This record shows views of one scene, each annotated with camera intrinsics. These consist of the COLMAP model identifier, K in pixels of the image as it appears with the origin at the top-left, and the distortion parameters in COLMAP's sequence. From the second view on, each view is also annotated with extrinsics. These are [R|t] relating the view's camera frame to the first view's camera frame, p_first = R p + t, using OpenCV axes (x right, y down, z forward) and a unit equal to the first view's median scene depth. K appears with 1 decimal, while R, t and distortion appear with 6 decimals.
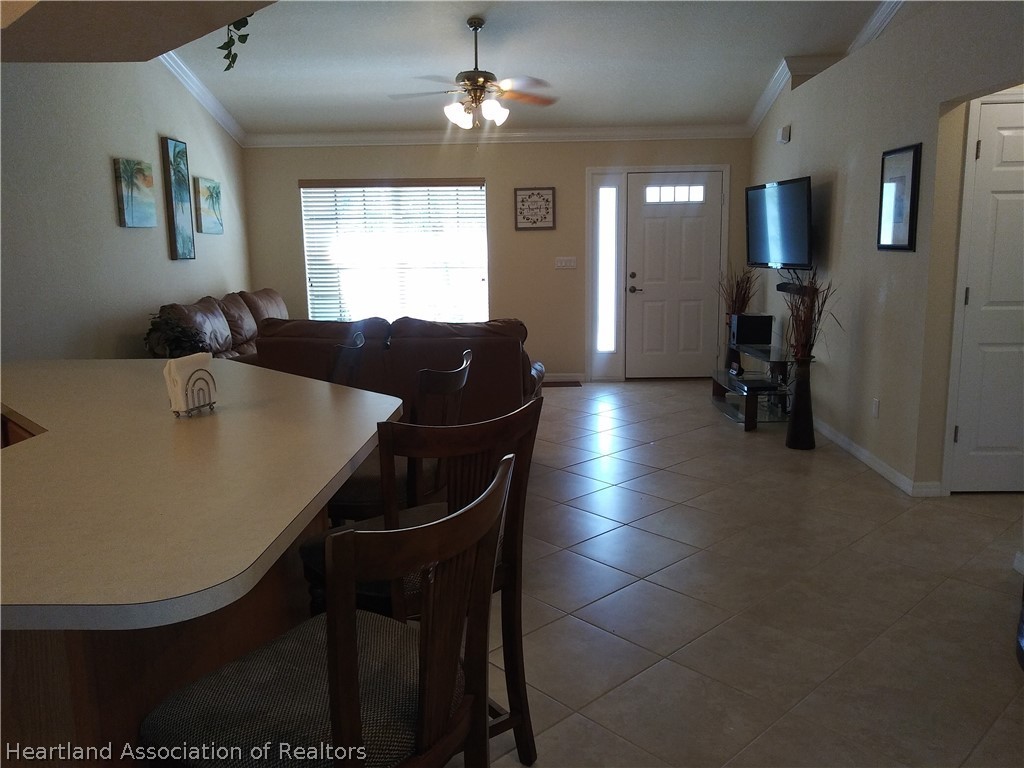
lens RADIAL K [[797.7, 0, 513.4], [0, 797.7, 380.3], [0, 0, 1]] dist [0.078205, -0.186218]
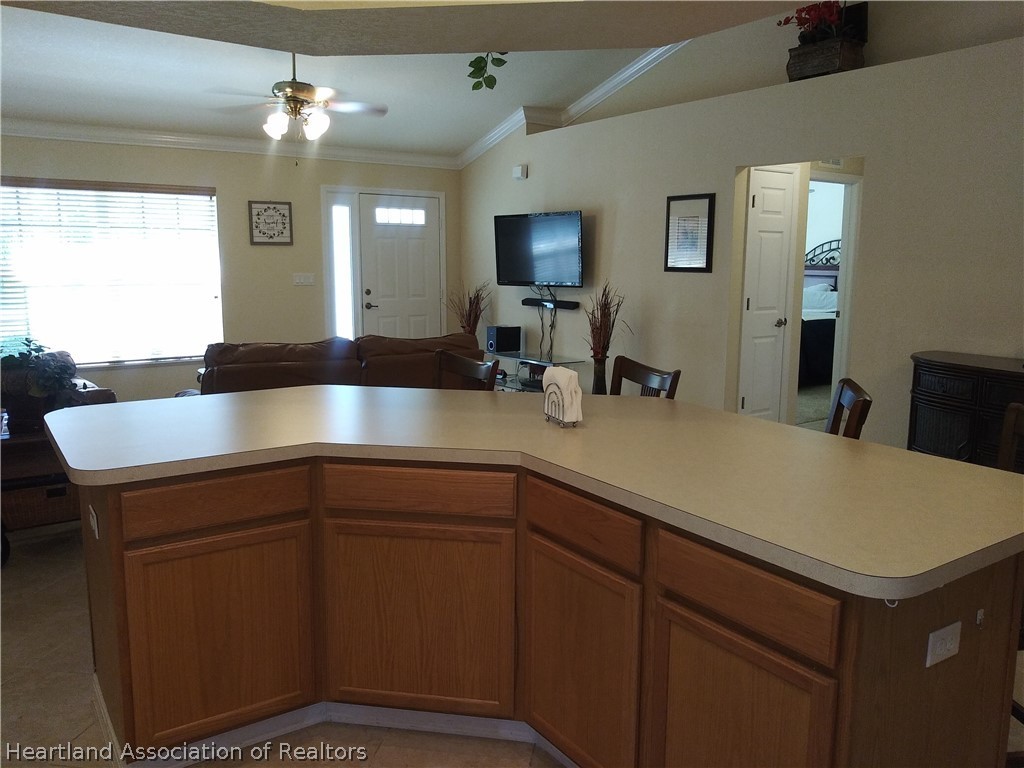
lens RADIAL K [[797.7, 0, 513.4], [0, 797.7, 380.3], [0, 0, 1]] dist [0.078205, -0.186218]
pose [[0.805041, -0.070889, 0.588969, -0.320169], [0.082912, 0.996535, 0.006615, -0.009107], [-0.587397, 0.043507, 0.808129, 0.060285]]
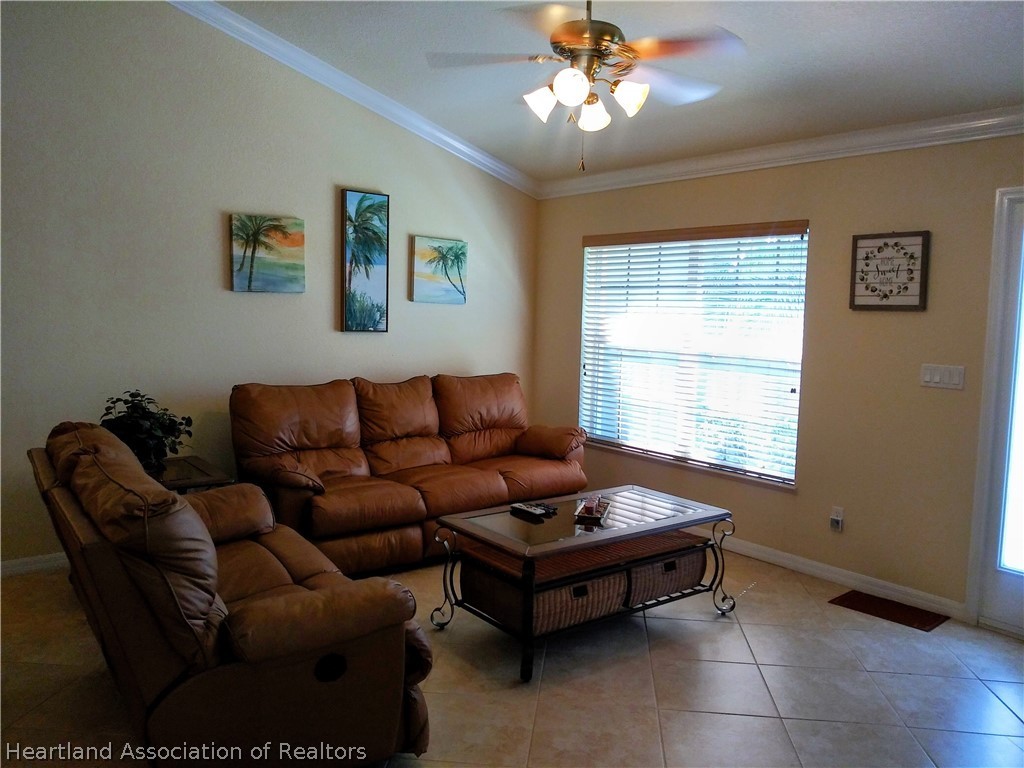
lens RADIAL K [[797.7, 0, 513.4], [0, 797.7, 380.3], [0, 0, 1]] dist [0.078205, -0.186218]
pose [[0.659336, 0.098799, -0.745329, 0.270123], [-0.161647, 0.986773, -0.012192, -0.095691], [0.734266, 0.128519, 0.666585, 0.467627]]
